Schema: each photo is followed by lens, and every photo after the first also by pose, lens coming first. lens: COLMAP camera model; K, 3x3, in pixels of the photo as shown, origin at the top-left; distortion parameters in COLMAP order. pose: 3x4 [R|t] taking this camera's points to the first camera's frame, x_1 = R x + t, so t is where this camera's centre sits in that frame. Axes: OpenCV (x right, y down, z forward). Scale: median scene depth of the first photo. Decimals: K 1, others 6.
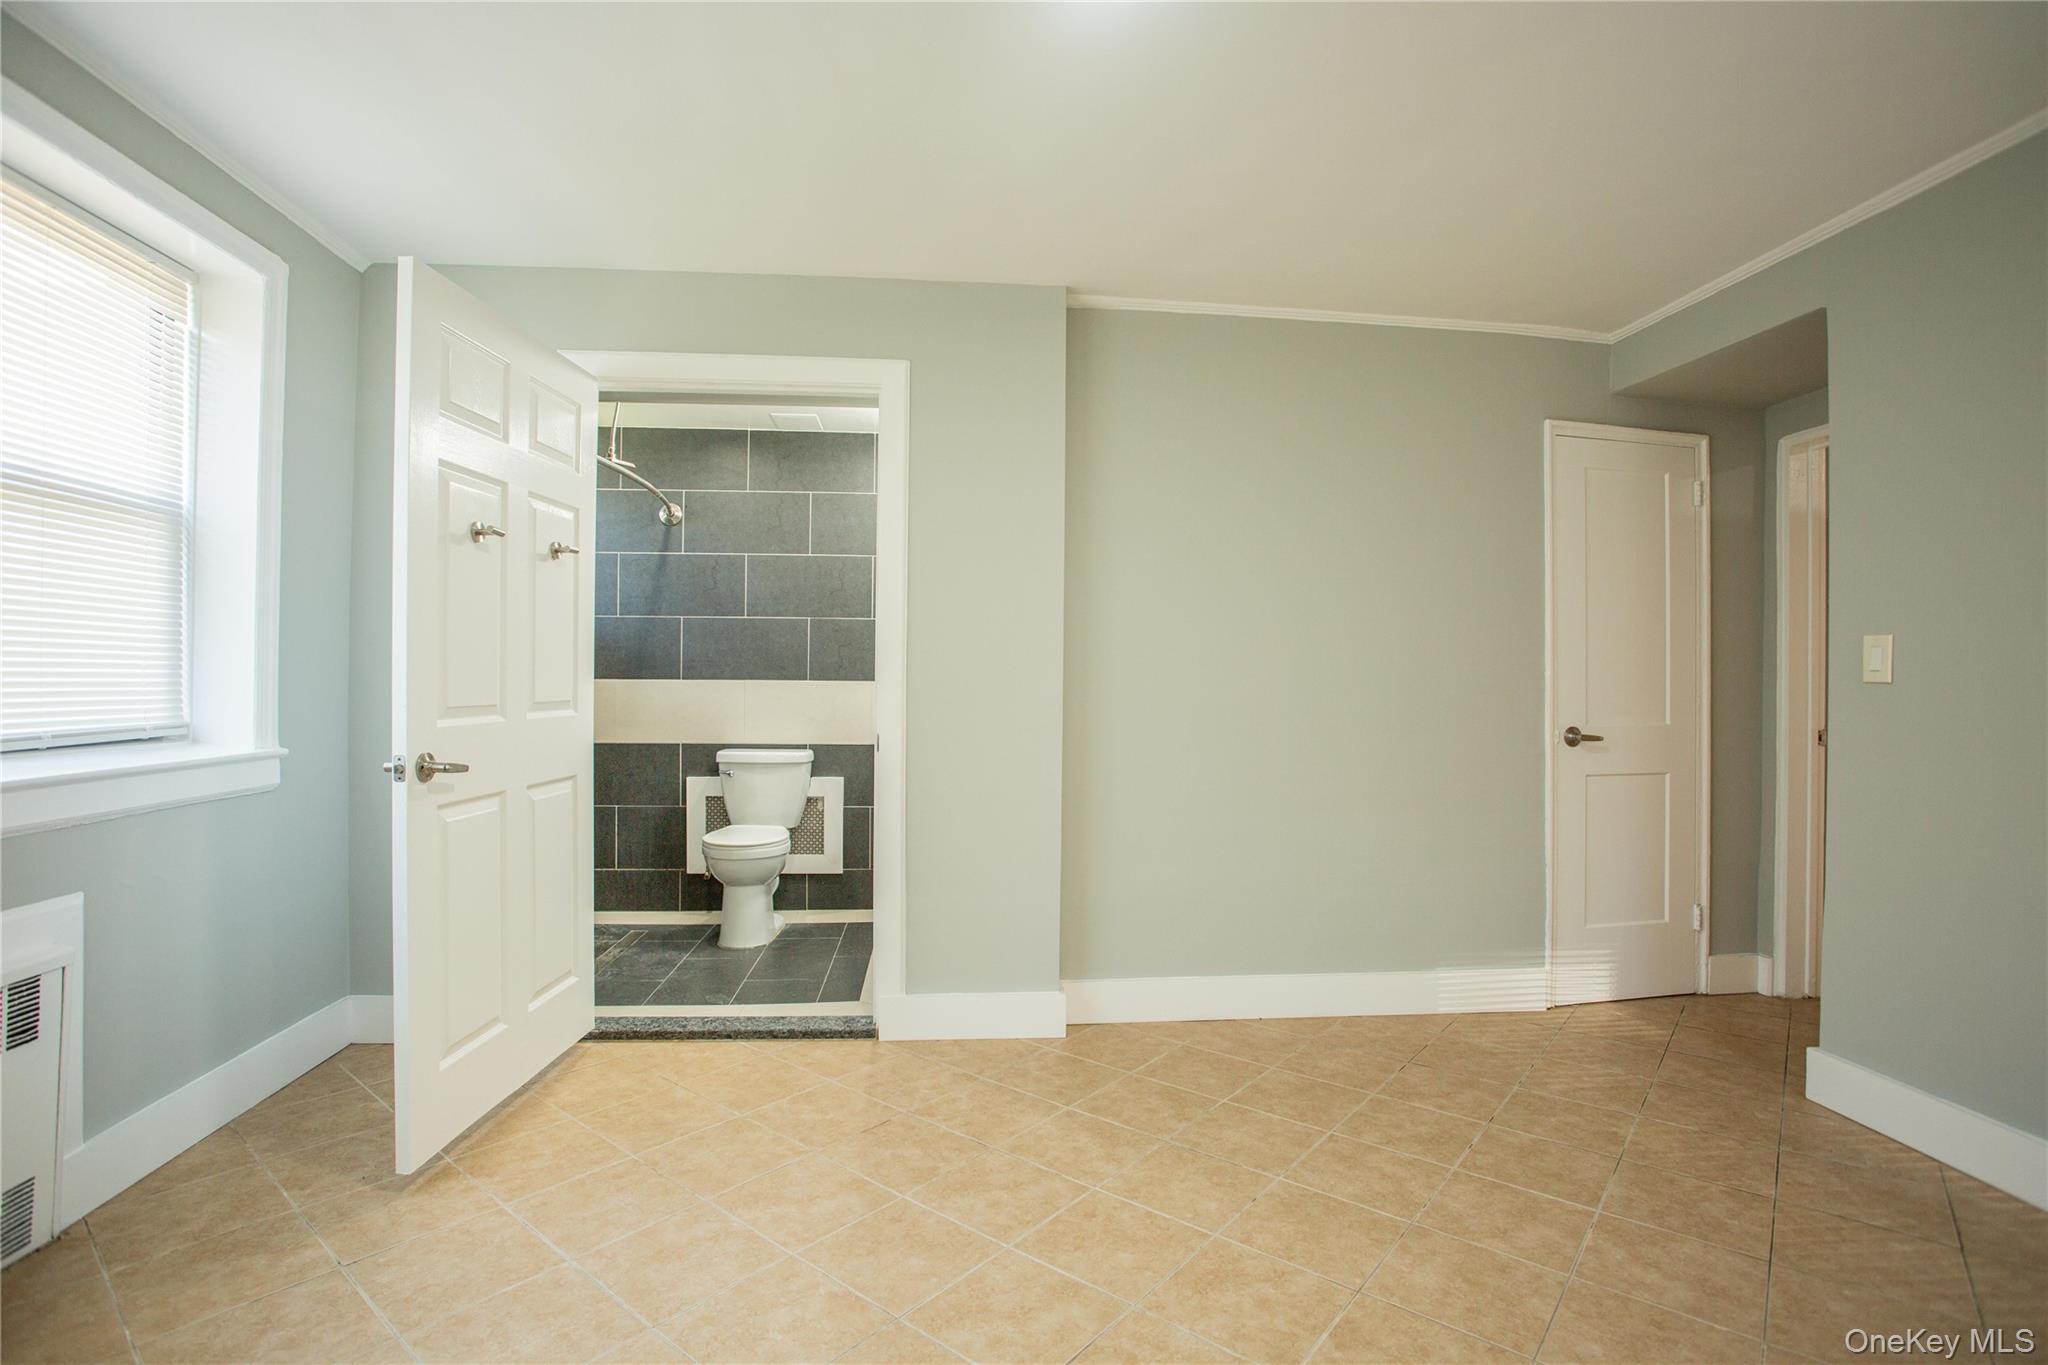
lens RADIAL K [[989.0, 0, 1019.4], [0, 989.0, 674.9], [0, 0, 1]] dist [-0.074194, 0.032678]
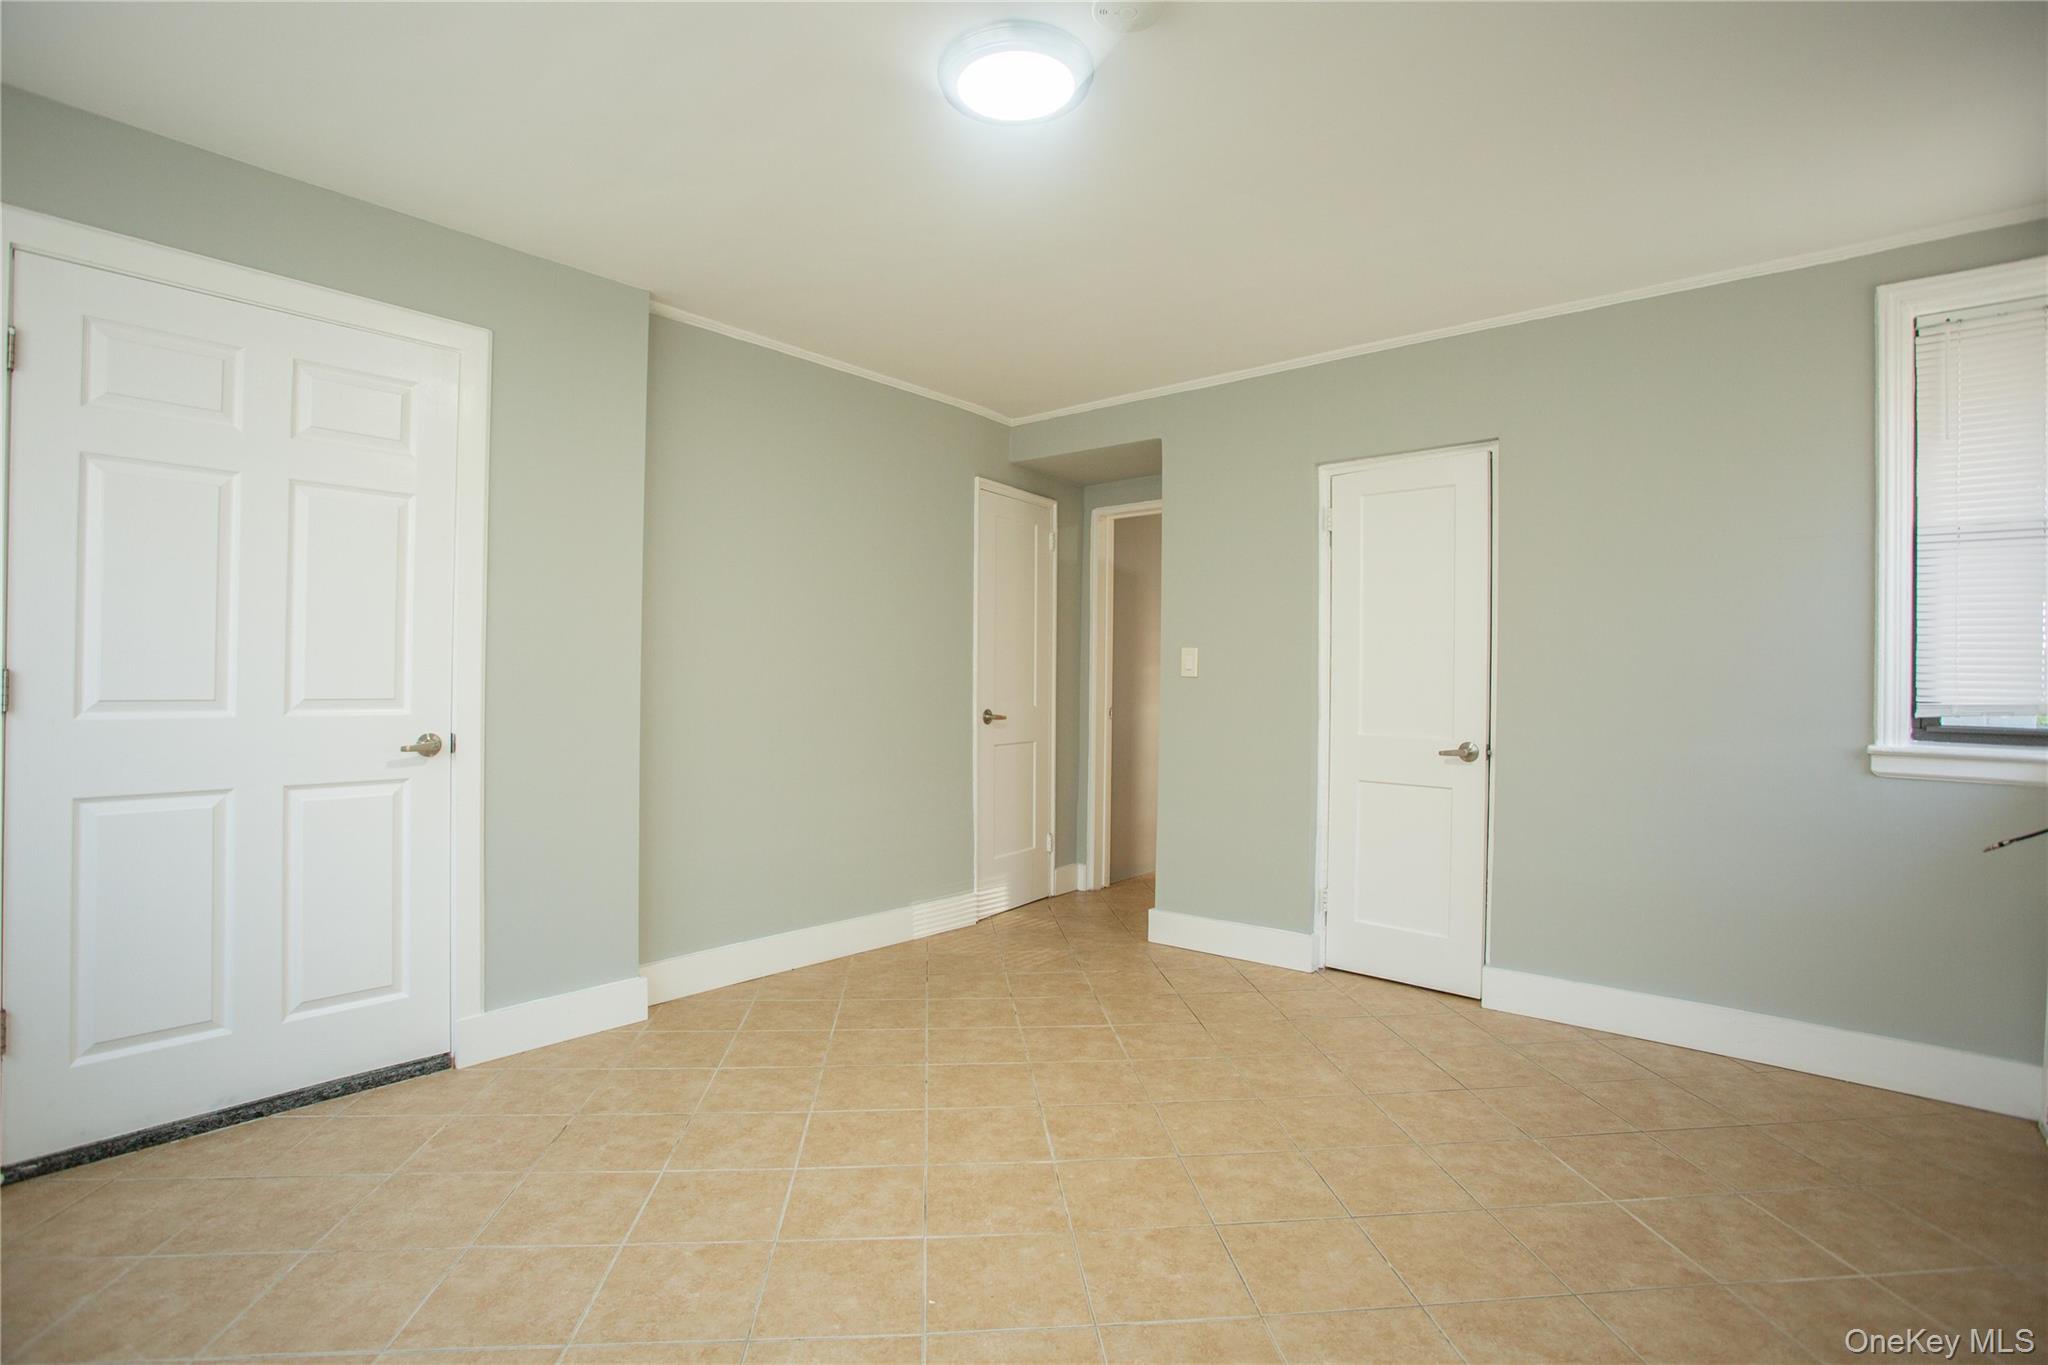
lens RADIAL K [[989.0, 0, 1019.4], [0, 989.0, 674.9], [0, 0, 1]] dist [-0.074194, 0.032678]
pose [[0.712028, 0.000896, 0.702151, -0.396907], [-0.007623, 0.999950, 0.006454, -0.003049], [-0.702110, -0.009948, 0.711999, -0.000860]]
